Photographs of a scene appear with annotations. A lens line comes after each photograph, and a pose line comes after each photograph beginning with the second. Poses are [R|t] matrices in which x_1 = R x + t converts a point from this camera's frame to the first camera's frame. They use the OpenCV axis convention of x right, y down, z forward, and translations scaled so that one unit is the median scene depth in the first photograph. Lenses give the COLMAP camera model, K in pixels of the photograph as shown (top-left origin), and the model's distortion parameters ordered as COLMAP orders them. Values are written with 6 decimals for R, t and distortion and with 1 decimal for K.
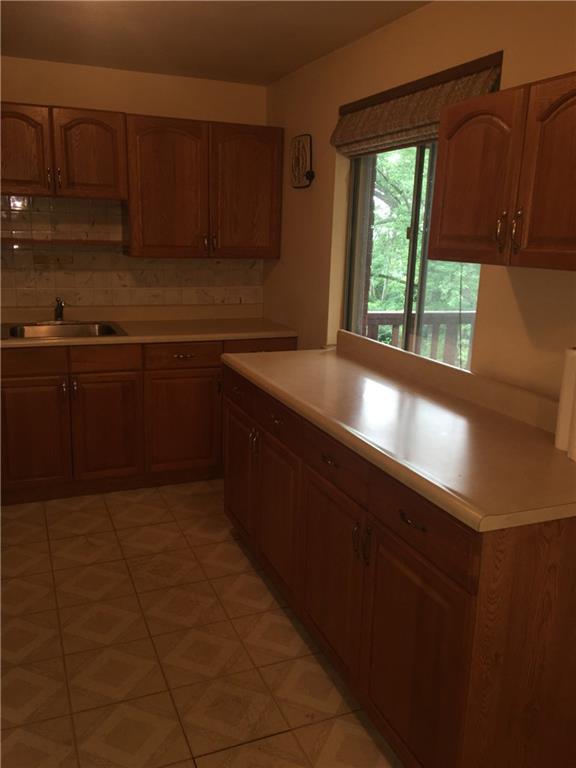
lens RADIAL K [[646.4, 0, 294.5], [0, 646.4, 384.4], [0, 0, 1]] dist [0.075112, -0.085697]
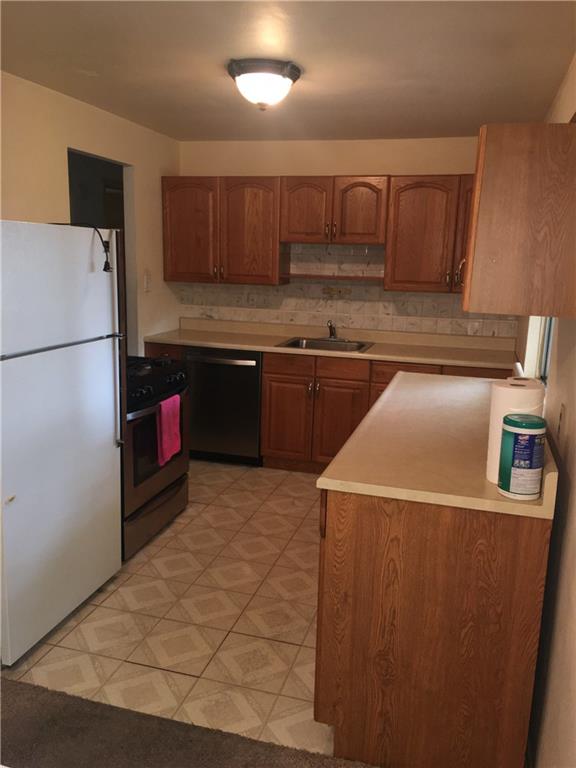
lens RADIAL K [[646.4, 0, 290.2], [0, 646.4, 387.7], [0, 0, 1]] dist [0.075112, -0.085697]
pose [[0.777303, 0.121627, -0.617257, 0.379759], [-0.152795, 0.988255, 0.002317, 0.008668], [0.610289, 0.092513, 0.786758, -0.047251]]
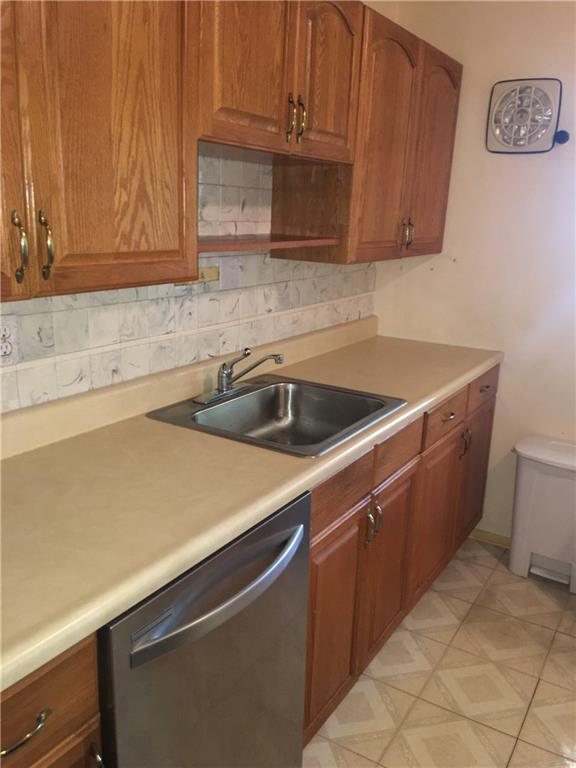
lens RADIAL K [[646.4, 0, 284.3], [0, 646.4, 381.8], [0, 0, 1]] dist [0.075112, -0.085697]
pose [[0.817909, -0.149719, 0.555526, -0.622809], [0.126337, 0.988719, 0.080461, -0.142212], [-0.561305, 0.004374, 0.827597, 0.541598]]
